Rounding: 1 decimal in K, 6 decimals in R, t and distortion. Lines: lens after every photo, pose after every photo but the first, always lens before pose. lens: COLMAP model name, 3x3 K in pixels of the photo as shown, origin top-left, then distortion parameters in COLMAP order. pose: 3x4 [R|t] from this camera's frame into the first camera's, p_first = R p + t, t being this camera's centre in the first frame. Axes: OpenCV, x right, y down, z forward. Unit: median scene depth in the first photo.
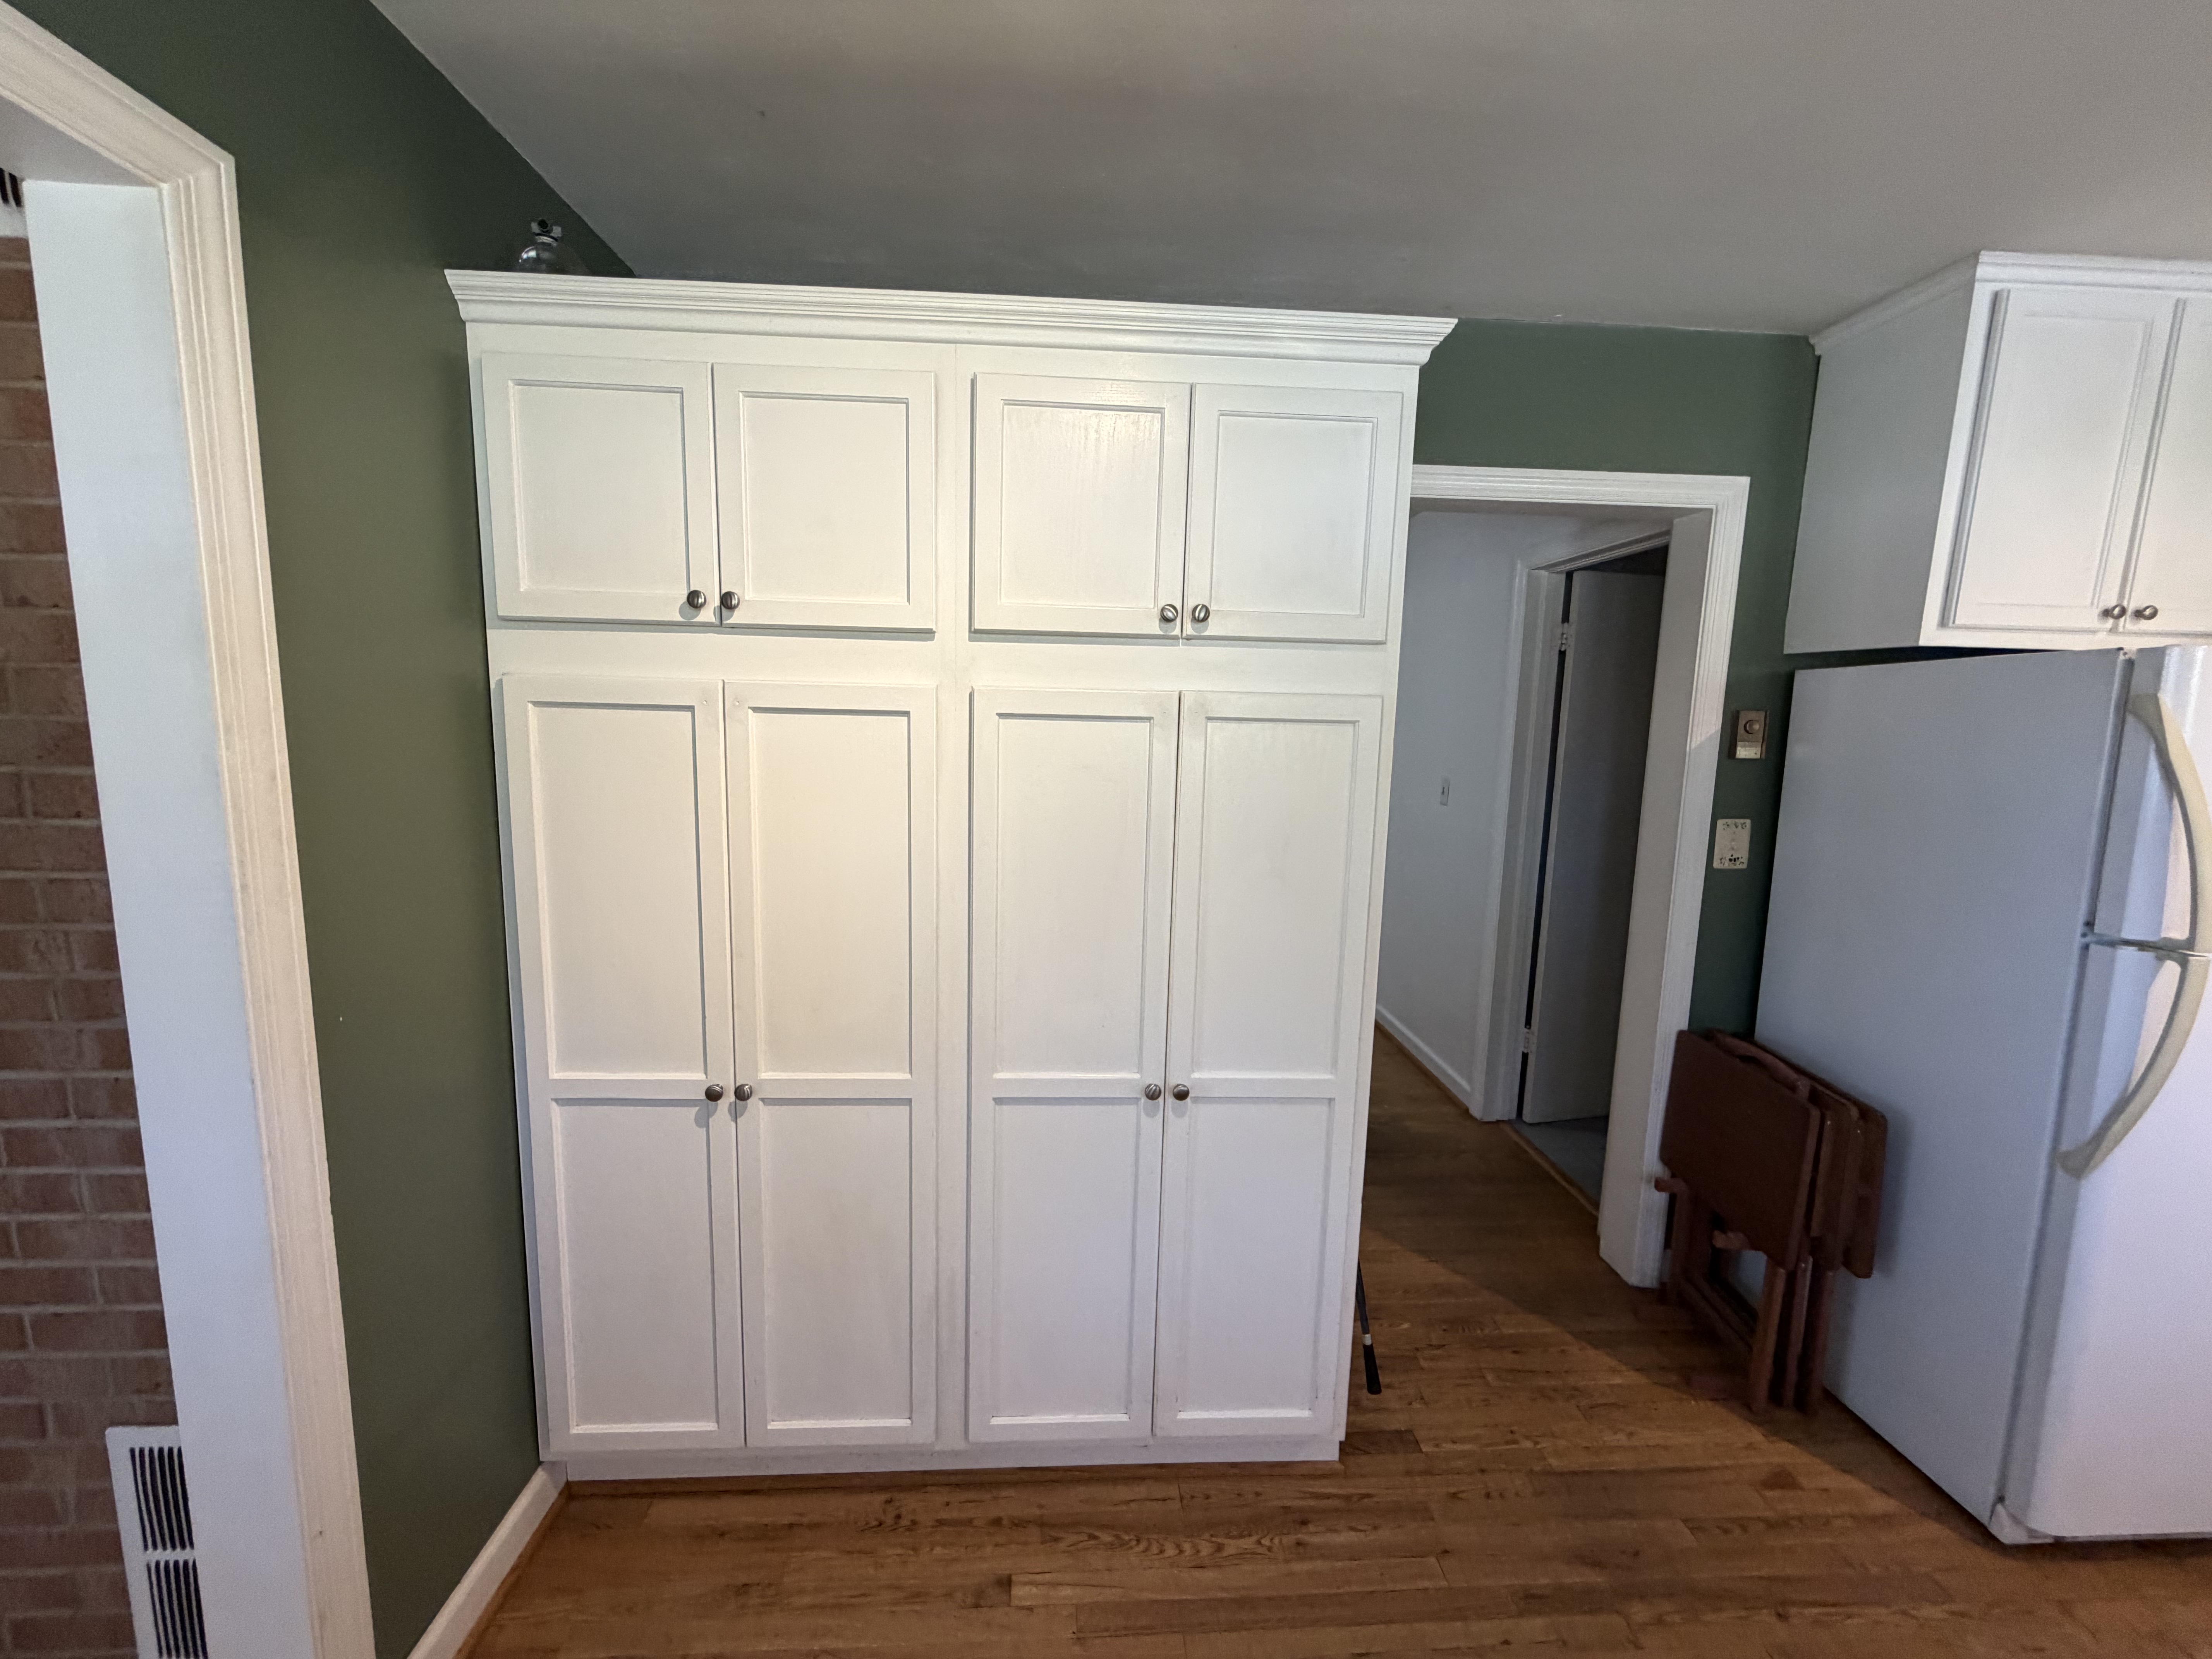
lens RADIAL K [[881.0, 0, 1101.6], [0, 881.0, 832.1], [0, 0, 1]] dist [-0.000887, 0.000460]
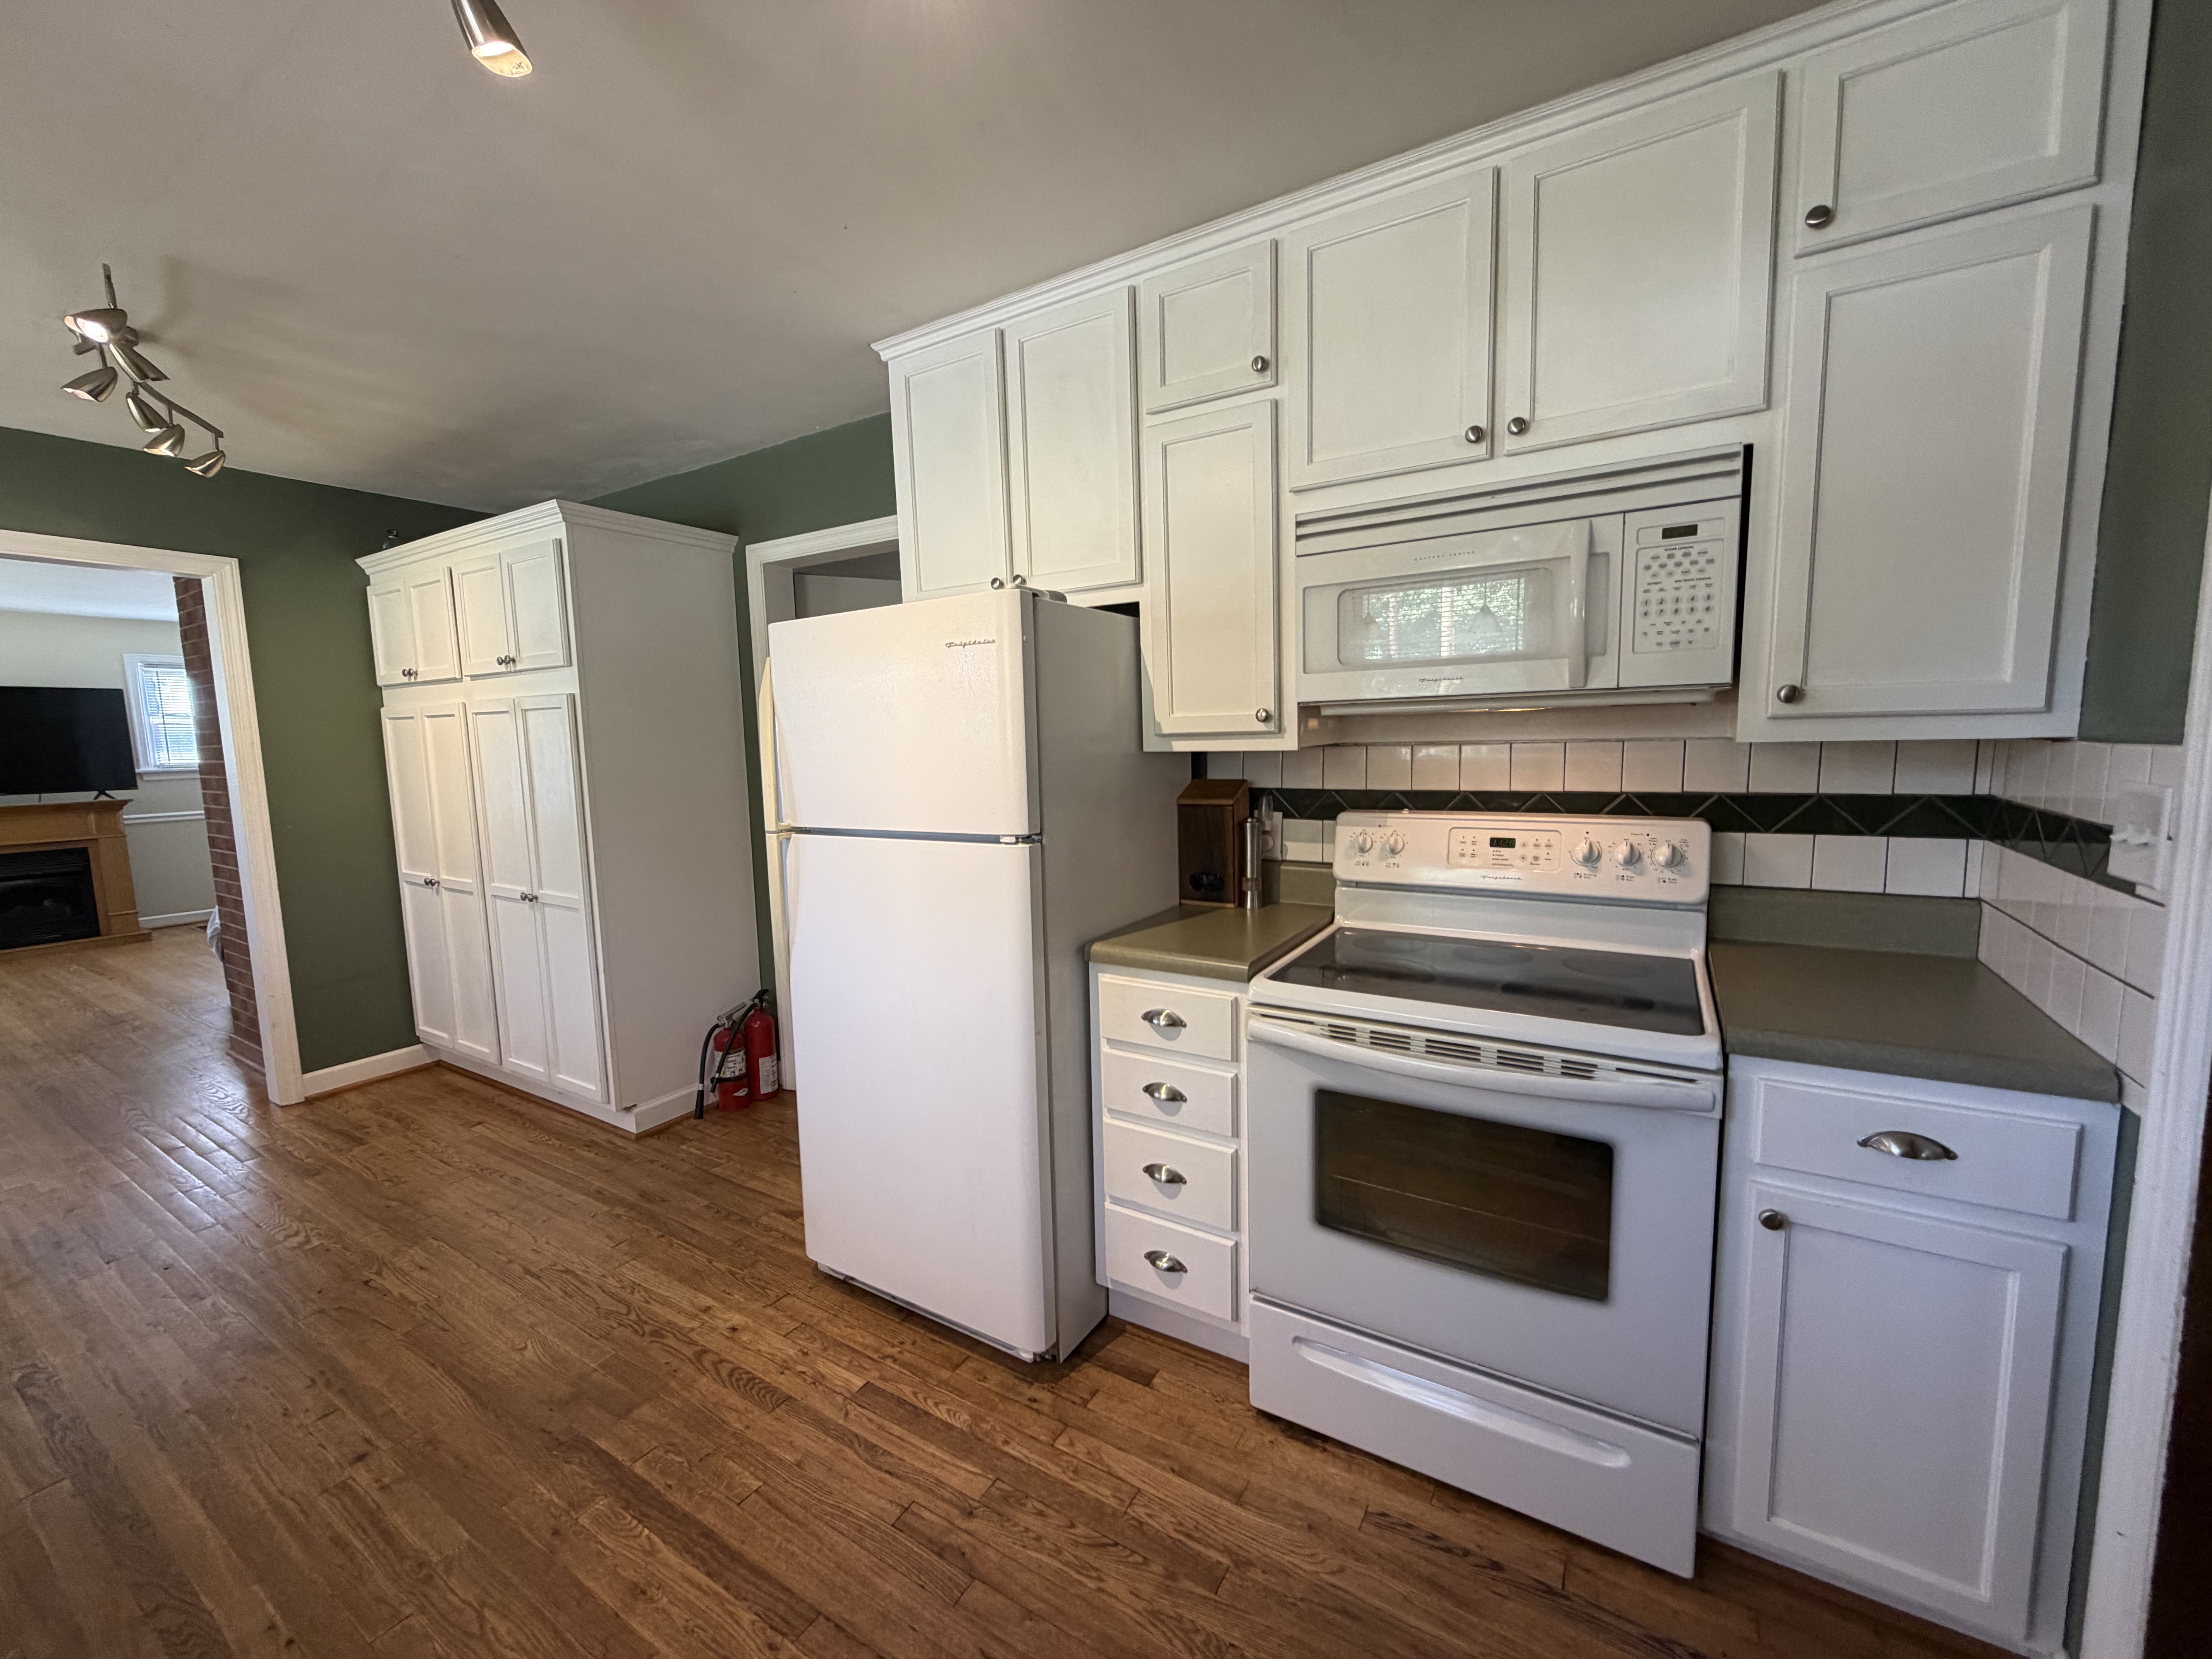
lens RADIAL K [[881.0, 0, 1099.4], [0, 881.0, 835.9], [0, 0, 1]] dist [-0.000887, 0.000460]
pose [[0.819846, 0.025092, -0.572034, 2.319438], [-0.036961, 0.999275, -0.009140, 0.126624], [0.571390, 0.028636, 0.820179, 0.095867]]
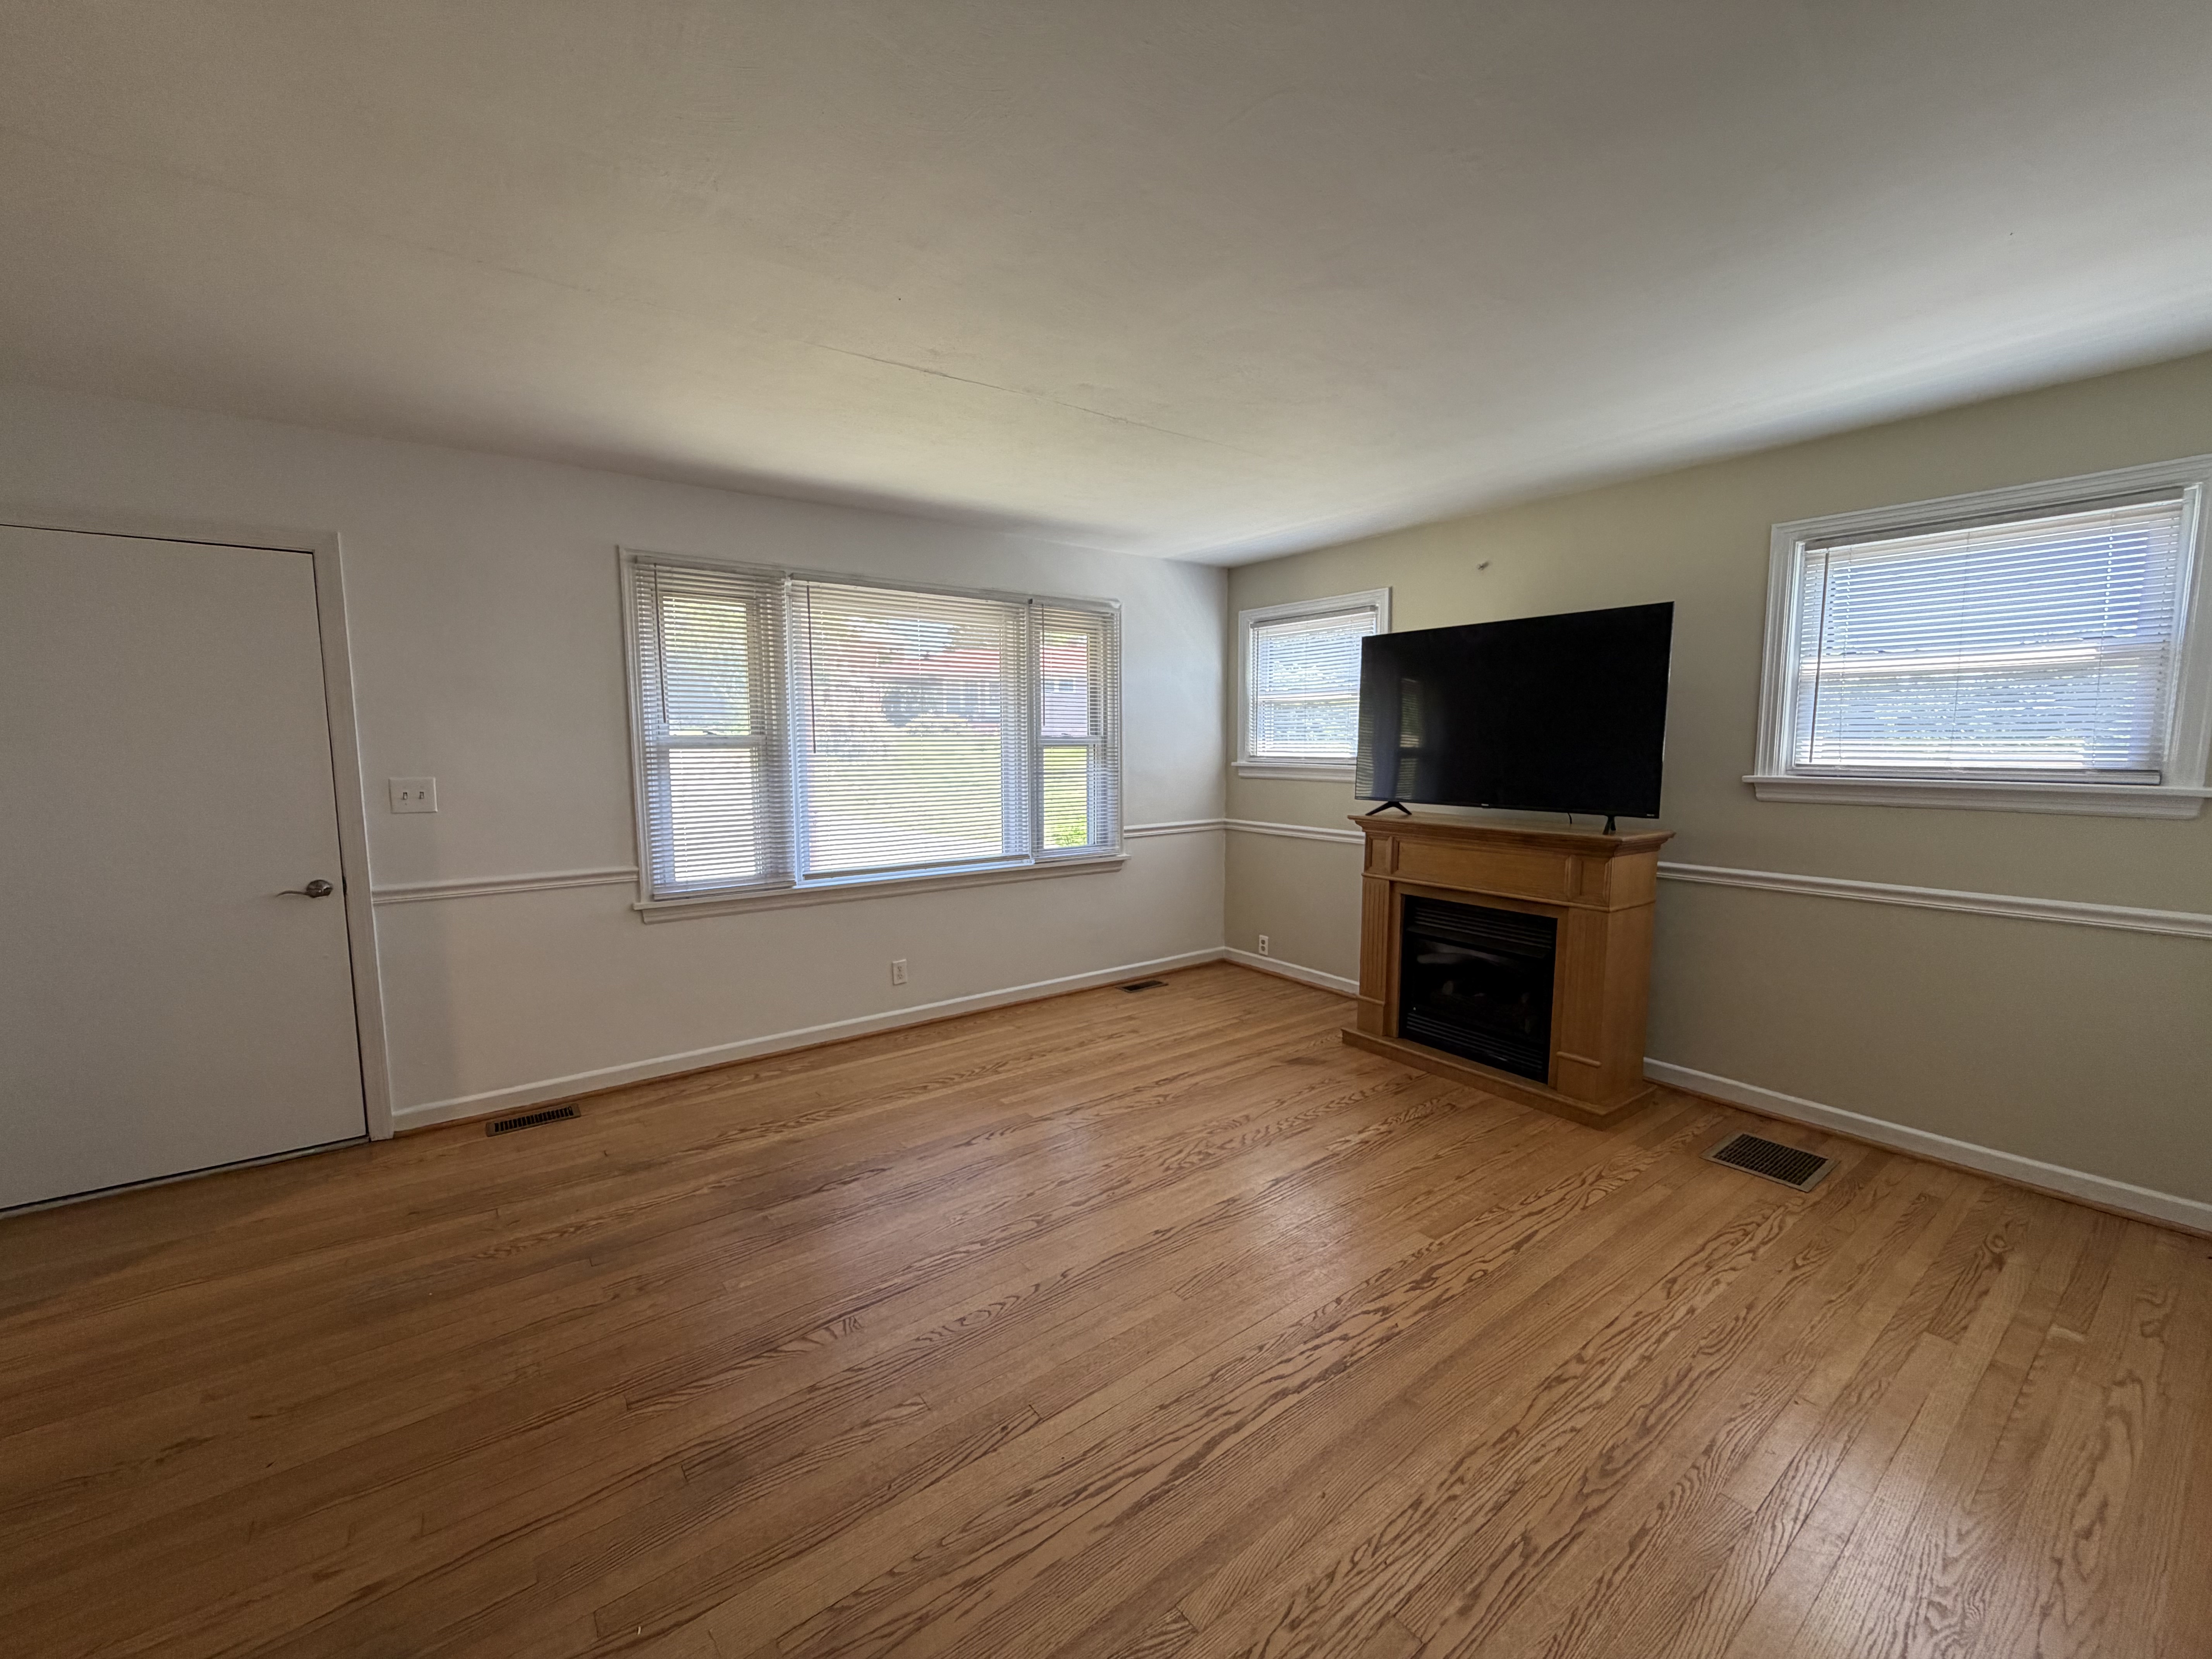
lens RADIAL K [[881.0, 0, 1103.0], [0, 881.0, 824.5], [0, 0, 1]] dist [-0.000887, 0.000460]
pose [[-0.829961, 0.033682, -0.556803, -1.823602], [-0.087899, 0.977808, 0.190171, -0.223498], [0.550852, 0.206777, -0.808583, 1.867318]]
